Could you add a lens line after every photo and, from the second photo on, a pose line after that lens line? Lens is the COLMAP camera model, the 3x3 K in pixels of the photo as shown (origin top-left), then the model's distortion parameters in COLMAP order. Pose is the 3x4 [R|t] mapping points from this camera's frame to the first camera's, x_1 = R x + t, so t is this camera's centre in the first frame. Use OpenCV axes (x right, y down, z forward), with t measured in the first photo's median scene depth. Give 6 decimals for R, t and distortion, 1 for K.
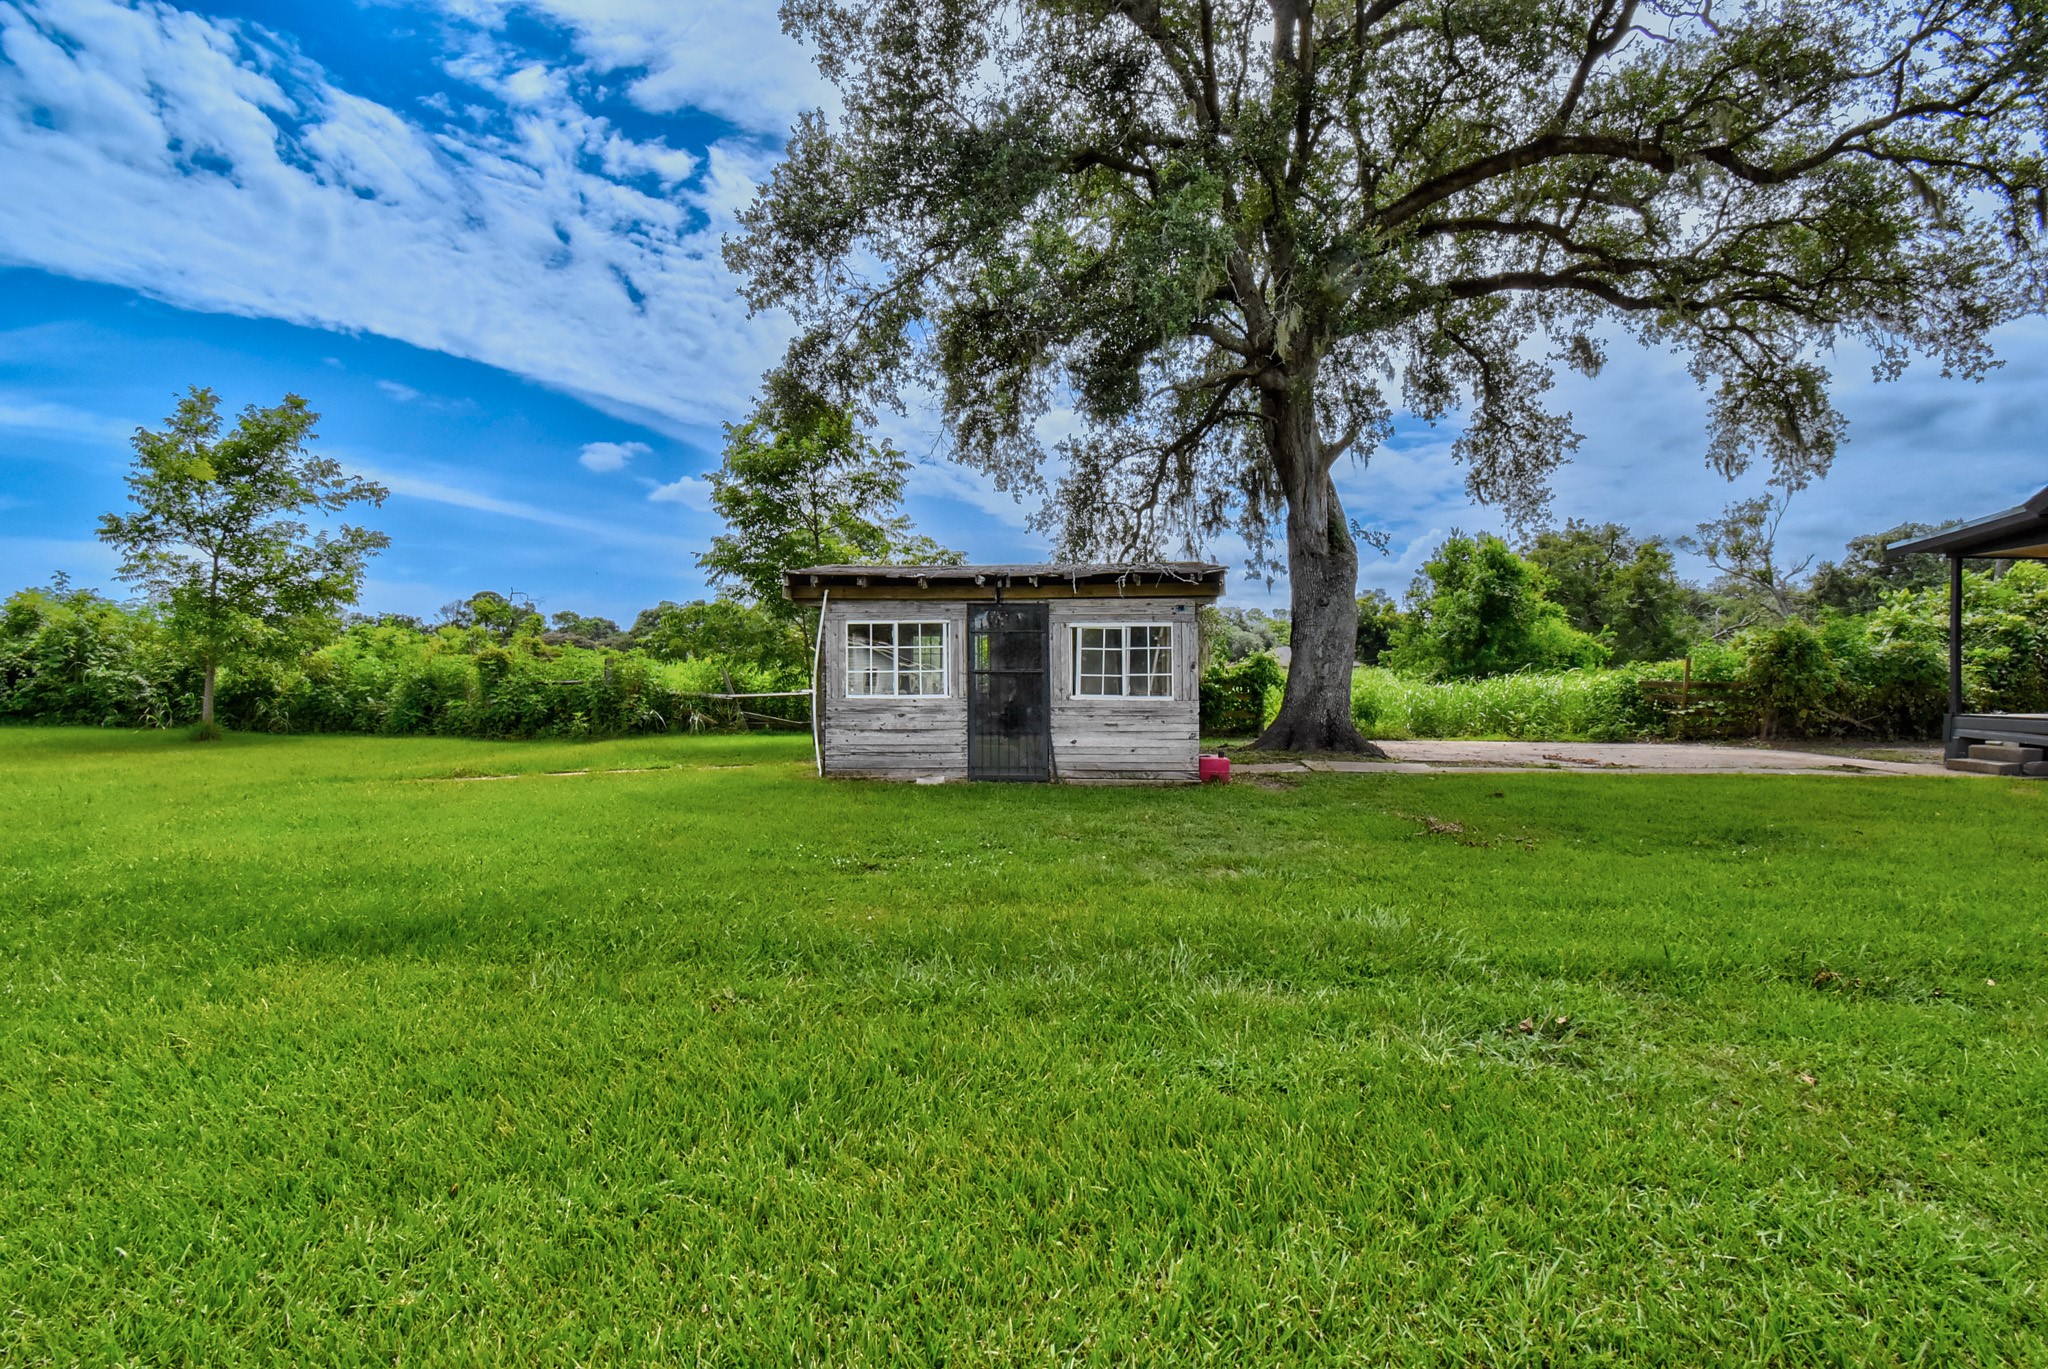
lens RADIAL K [[906.2, 0, 1031.1], [0, 906.2, 685.6], [0, 0, 1]] dist [0.023674, -0.028917]
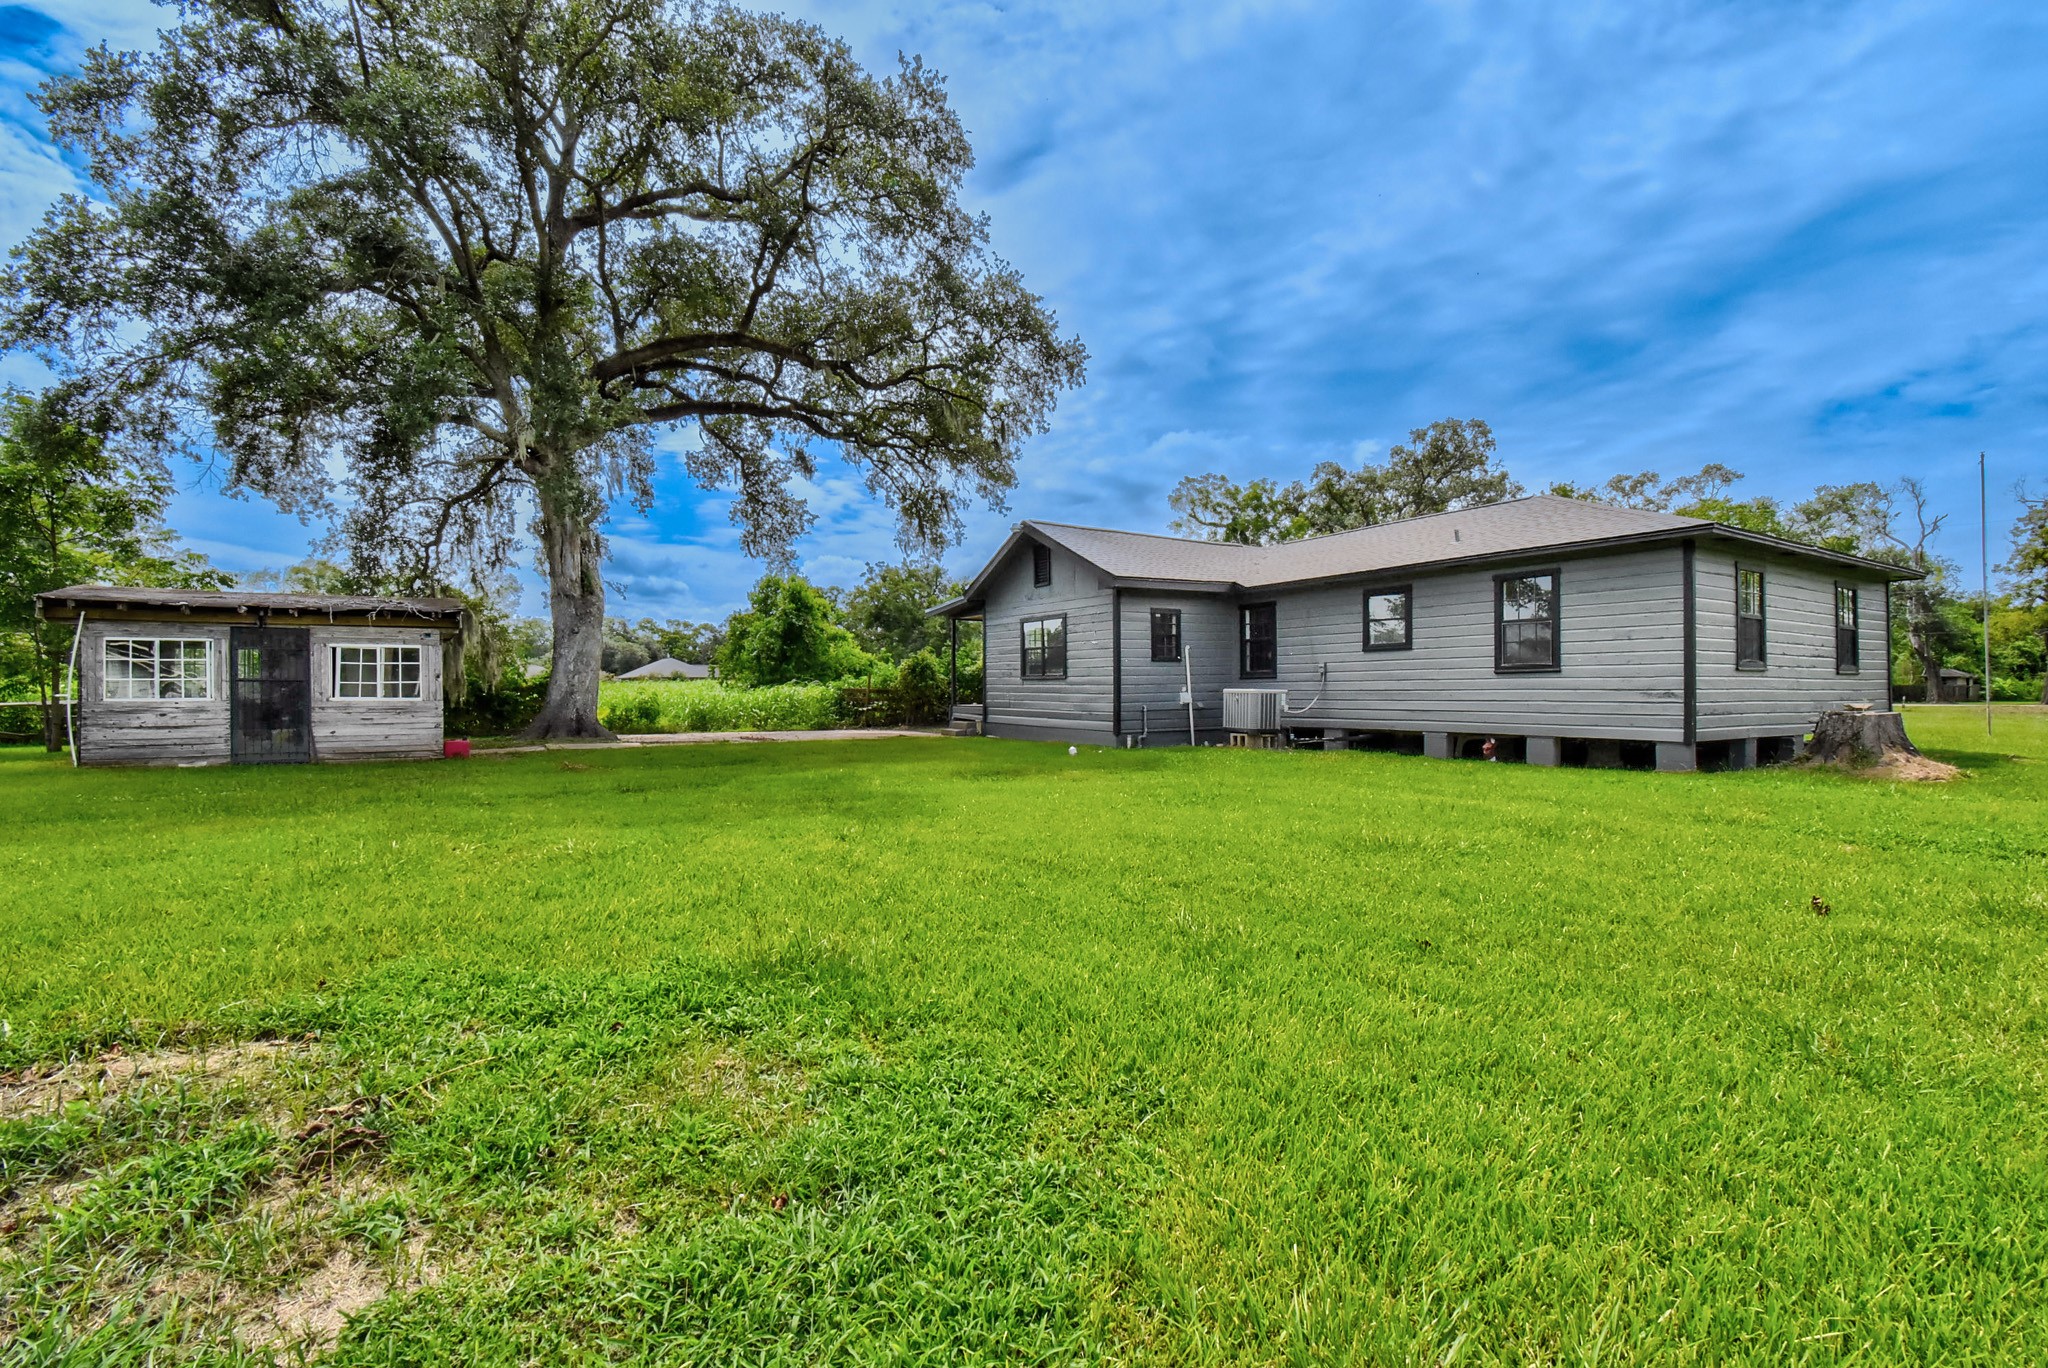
lens RADIAL K [[906.2, 0, 1031.1], [0, 906.2, 685.1], [0, 0, 1]] dist [0.023674, -0.028917]
pose [[0.808730, -0.000195, 0.588180, 0.079470], [0.008161, 0.999907, -0.010890, 0.013444], [-0.588123, 0.013607, 0.808657, -0.611318]]
